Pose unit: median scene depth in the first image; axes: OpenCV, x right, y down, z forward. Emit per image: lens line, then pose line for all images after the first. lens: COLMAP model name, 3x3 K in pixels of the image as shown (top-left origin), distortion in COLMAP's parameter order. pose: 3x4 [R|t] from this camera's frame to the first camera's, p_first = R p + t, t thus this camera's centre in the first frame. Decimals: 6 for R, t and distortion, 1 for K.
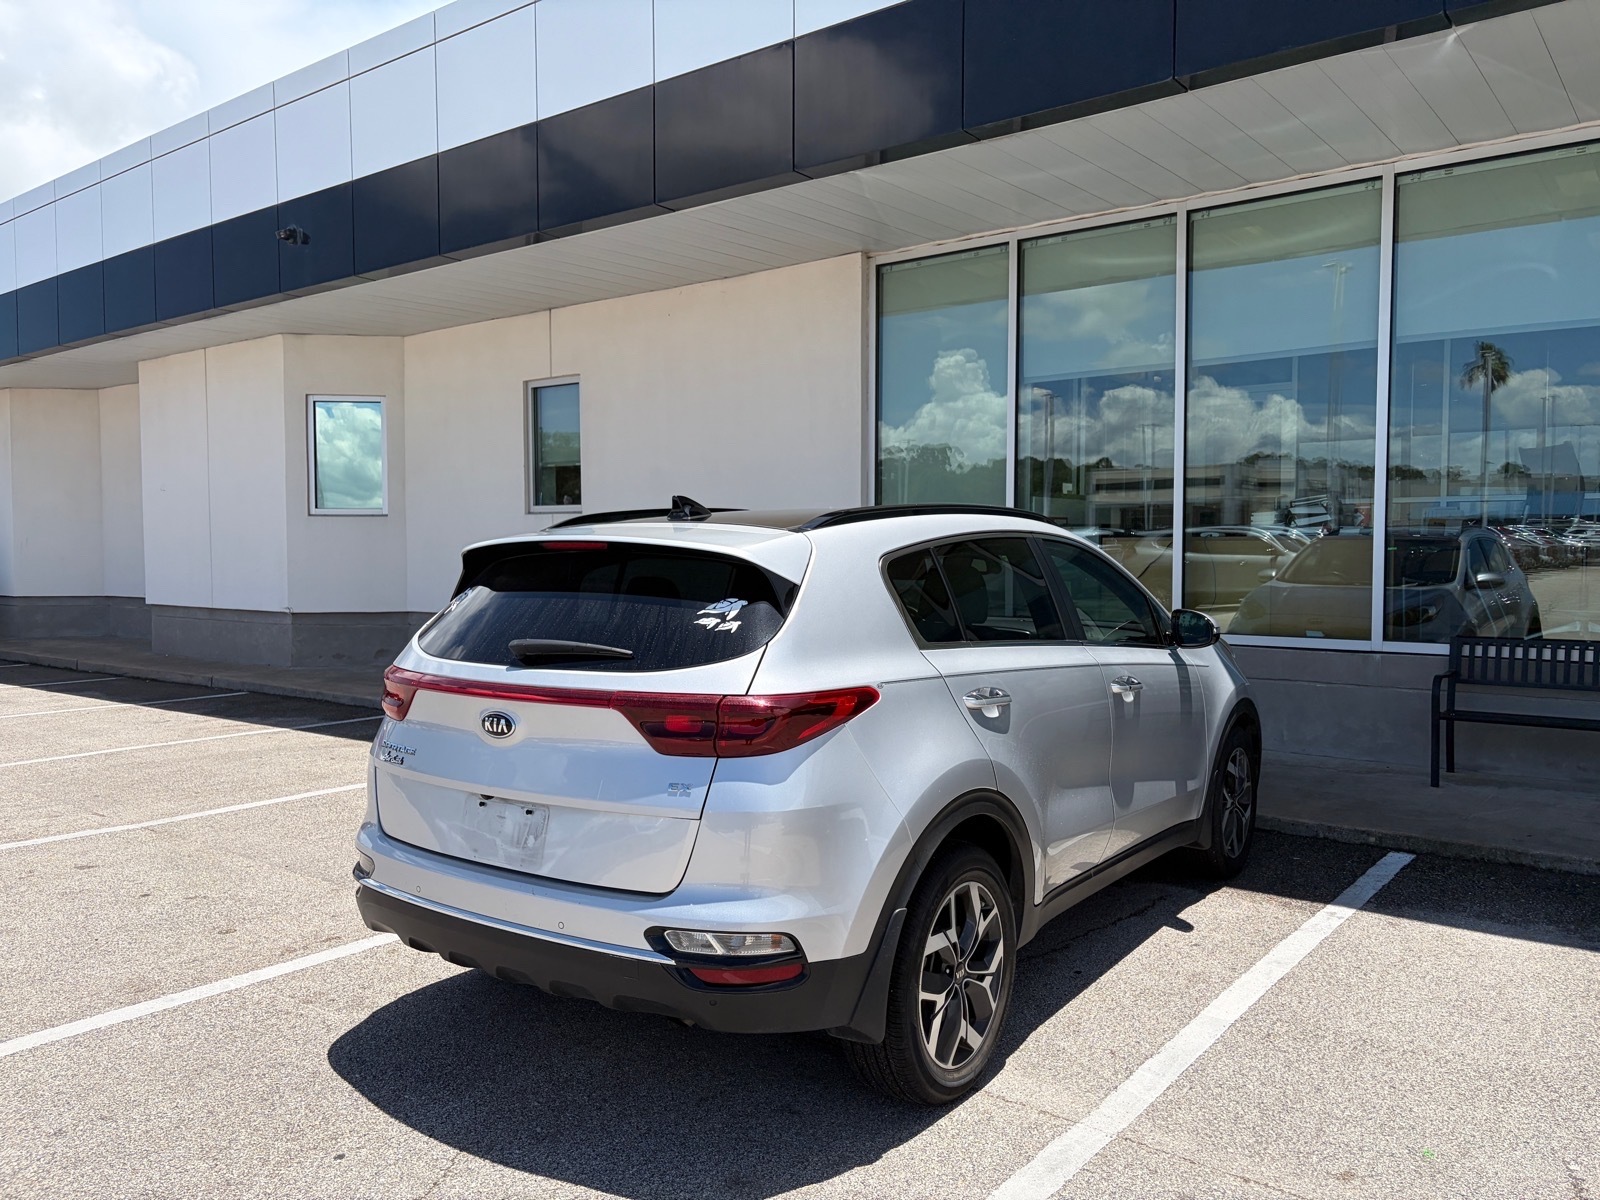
lens RADIAL K [[1214.1, 0, 801.7], [0, 1214.1, 586.7], [0, 0, 1]] dist [0.037630, -0.023987]
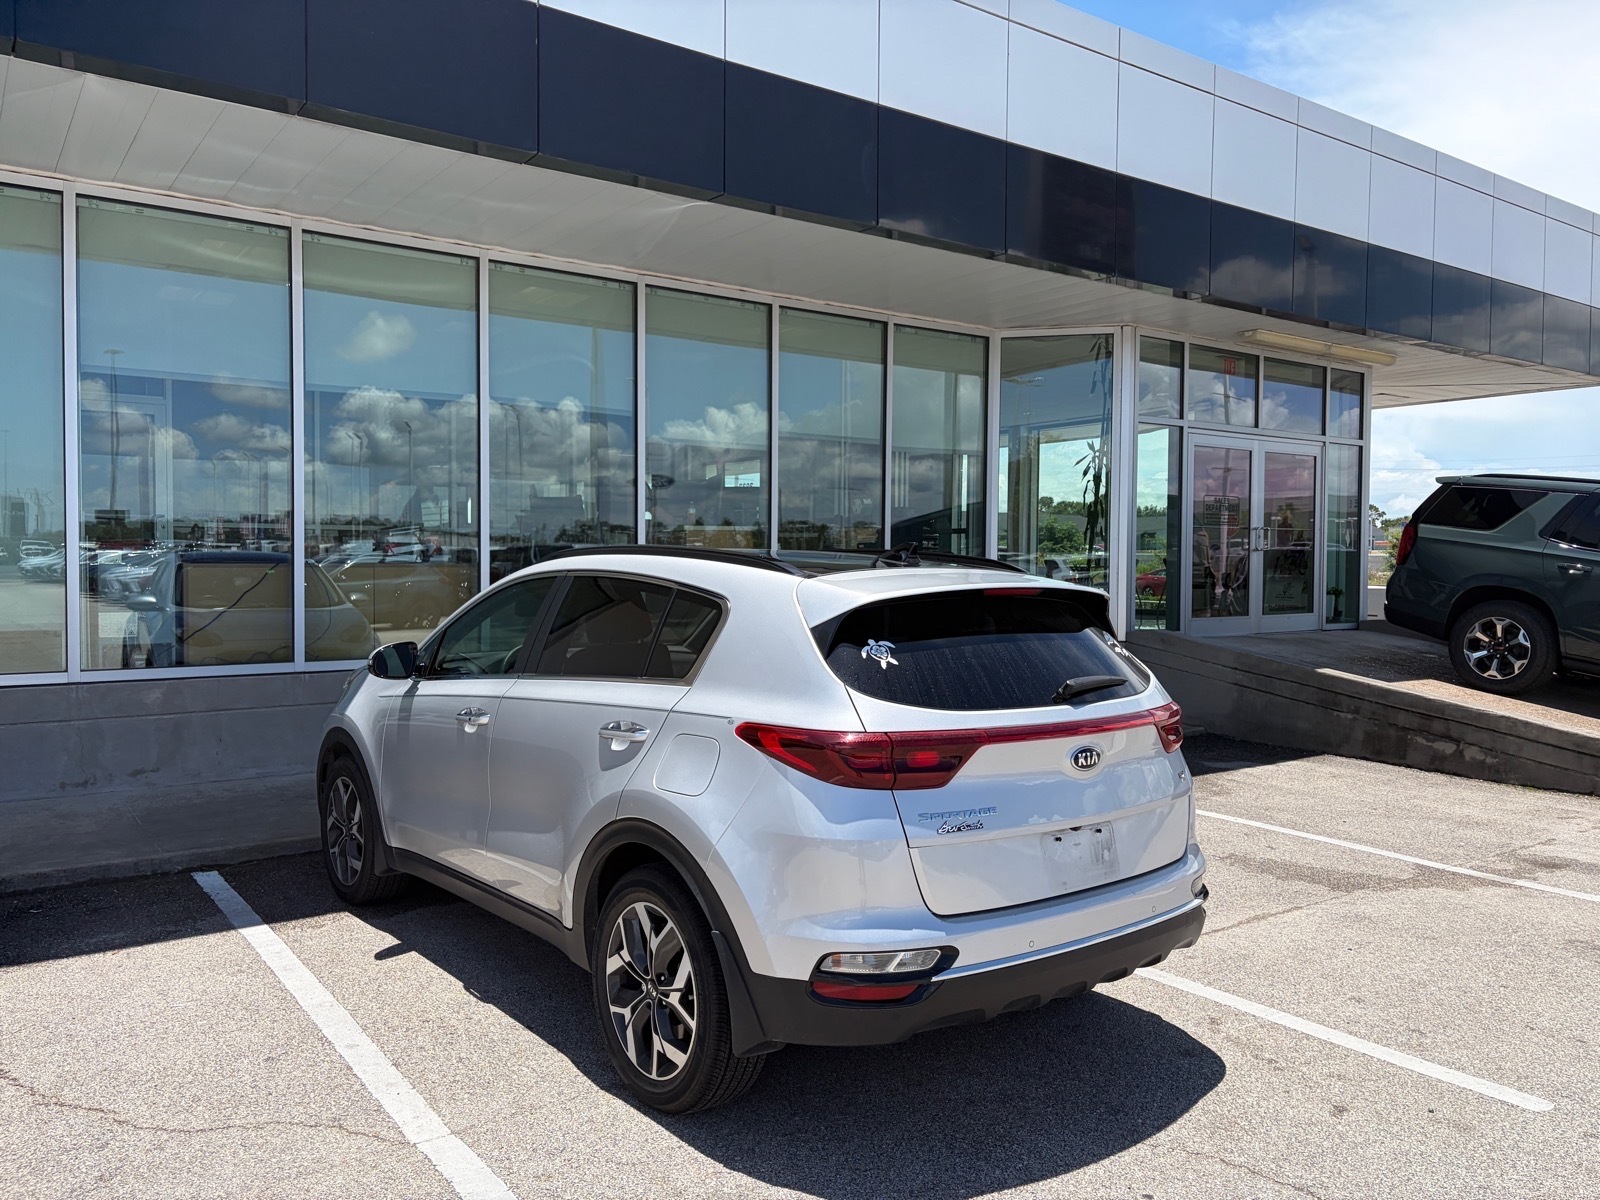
lens RADIAL K [[1214.1, 0, 799.9], [0, 1214.1, 598.5], [0, 0, 1]] dist [0.037630, -0.023987]
pose [[0.281663, -0.026180, 0.959156, -1.158877], [0.028927, 0.999405, 0.018784, -0.048638], [-0.959077, 0.022454, 0.282253, 0.796201]]
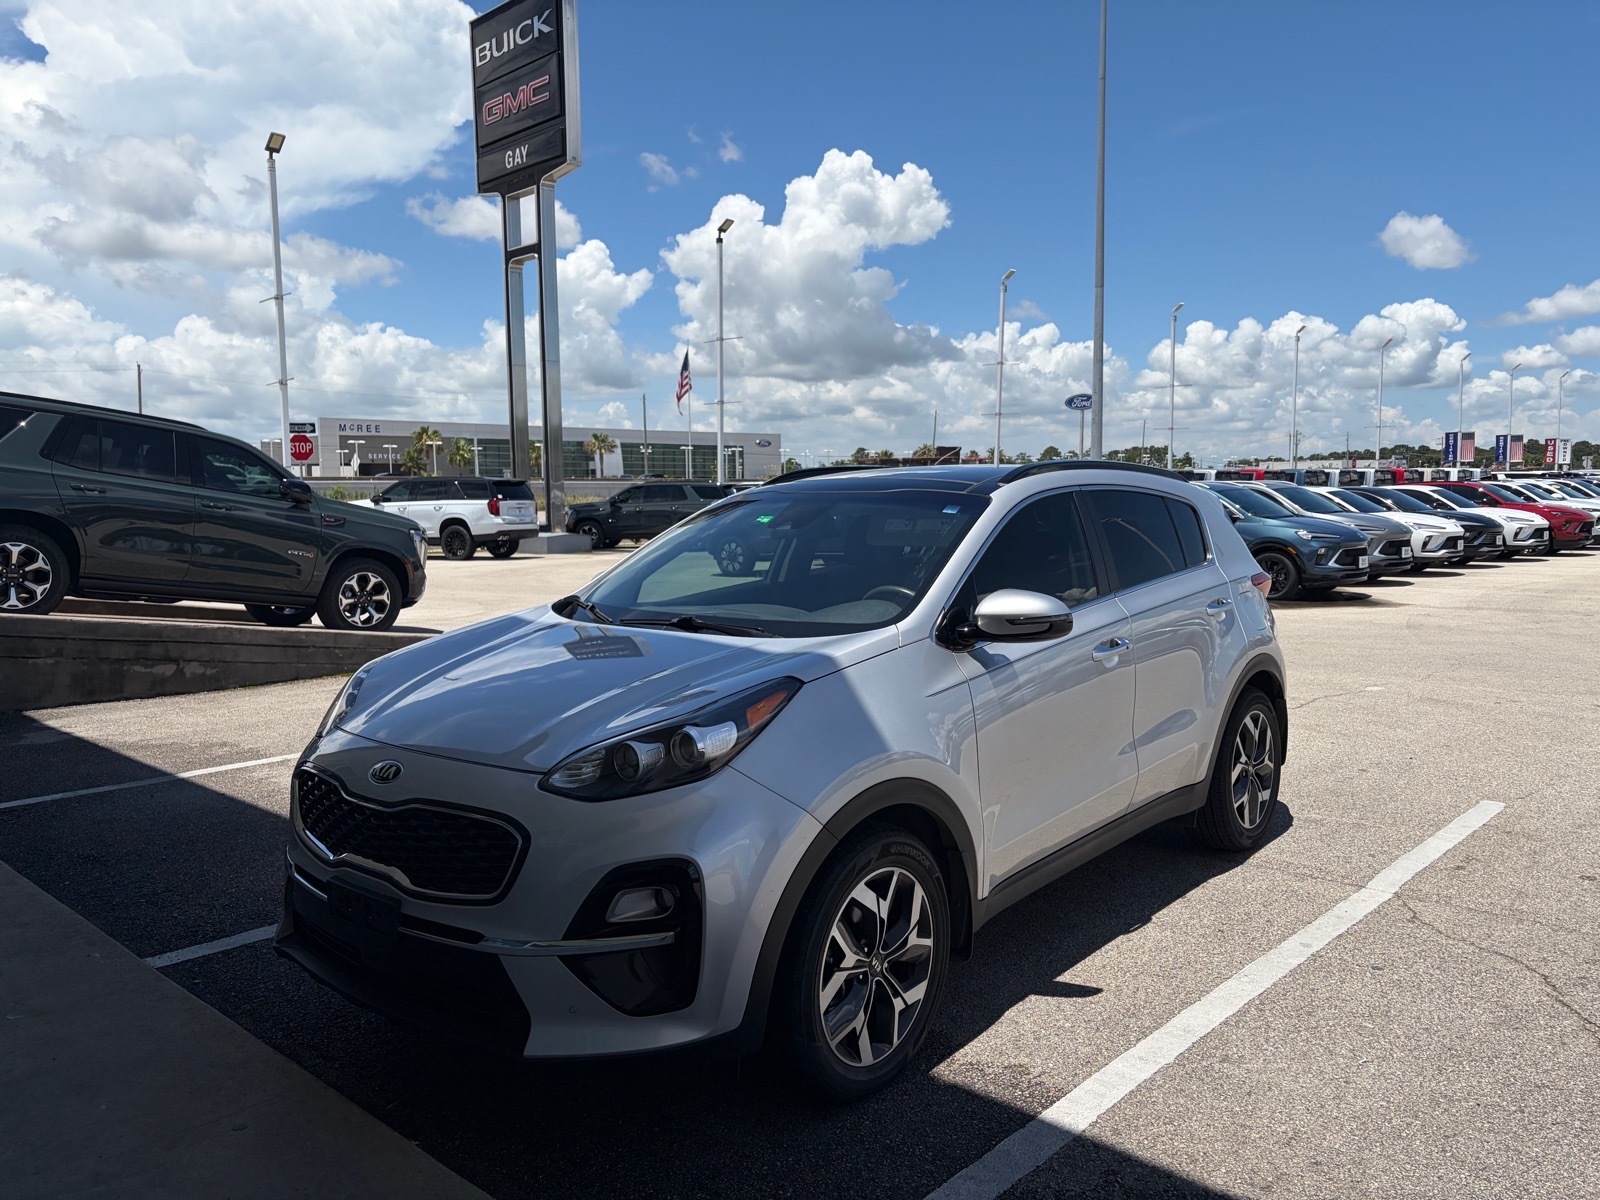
lens RADIAL K [[1214.1, 0, 791.8], [0, 1214.1, 599.3], [0, 0, 1]] dist [0.037630, -0.023987]
pose [[-0.996416, 0.002104, 0.084567, 0.128334], [0.013269, 0.991203, 0.131683, -0.113629], [-0.083546, 0.132333, -0.987678, 2.592941]]
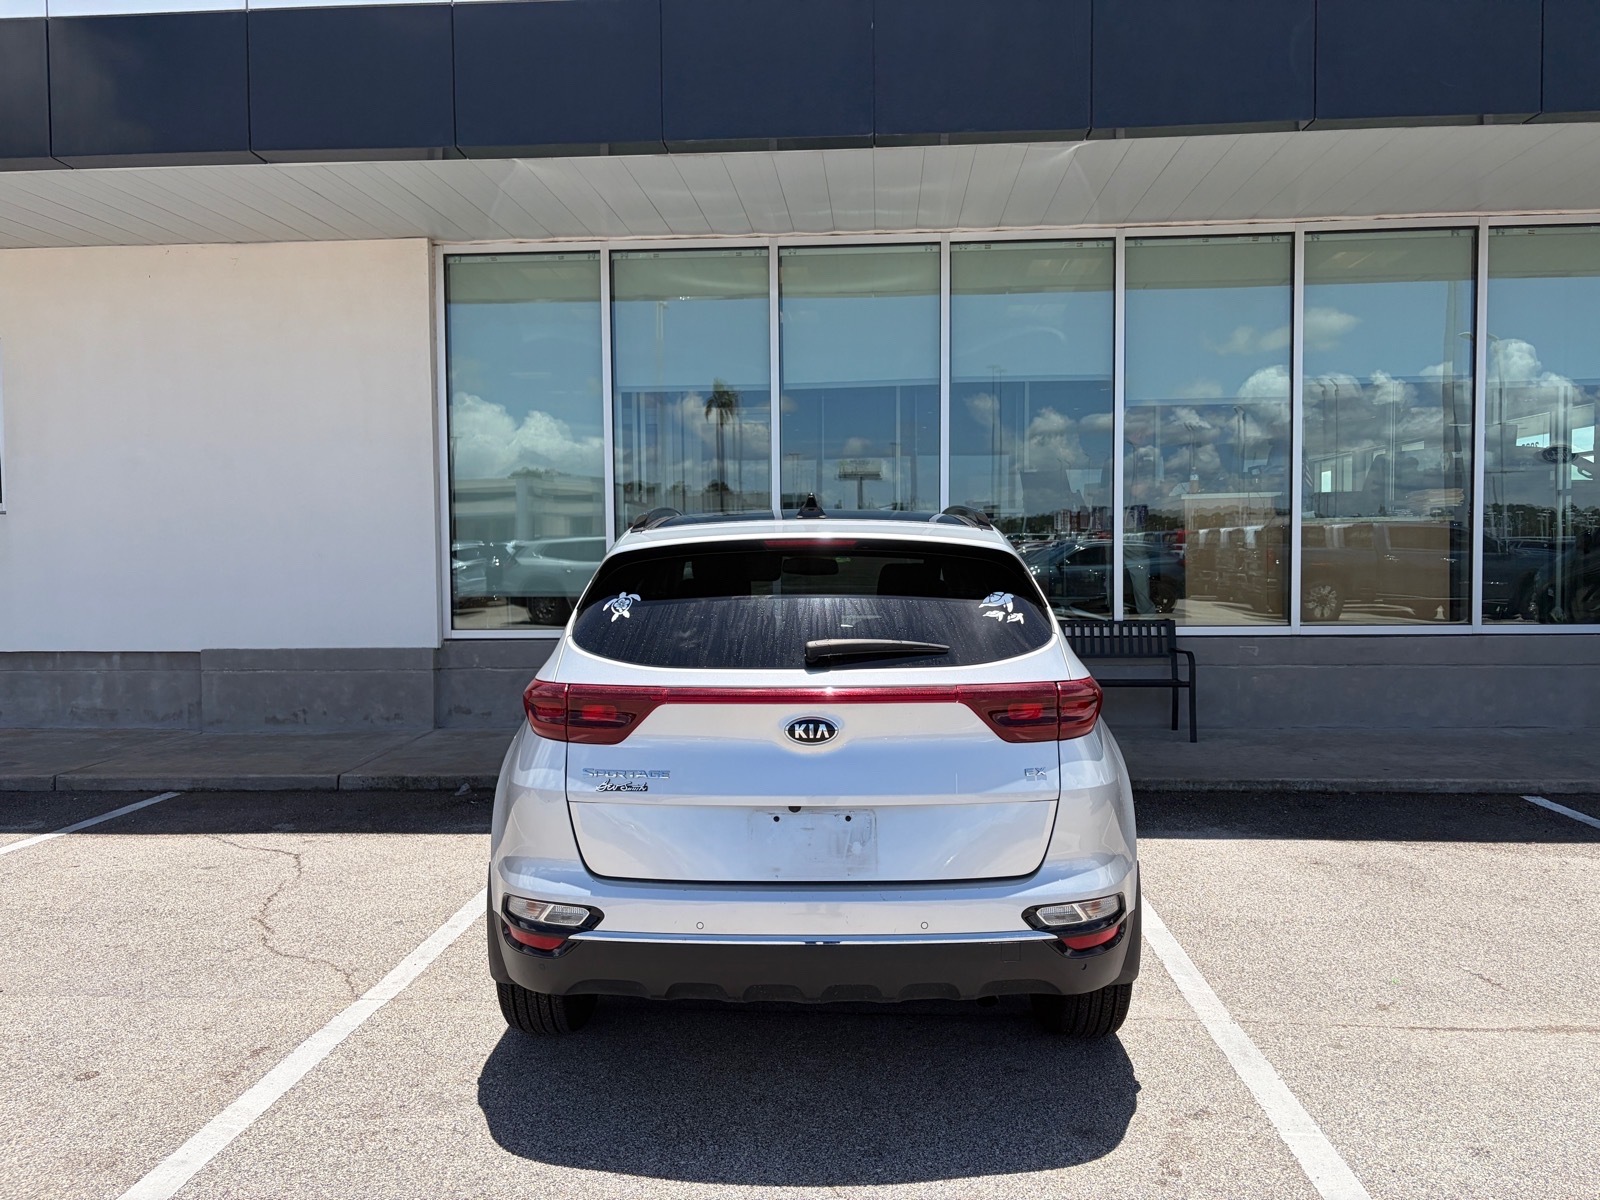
lens RADIAL K [[1214.1, 0, 796.2], [0, 1214.1, 600.5], [0, 0, 1]] dist [0.037630, -0.023987]
pose [[0.826701, -0.027538, 0.561967, -0.667820], [0.027189, 0.999590, 0.008984, 0.002897], [-0.561984, 0.007852, 0.827111, 0.195291]]
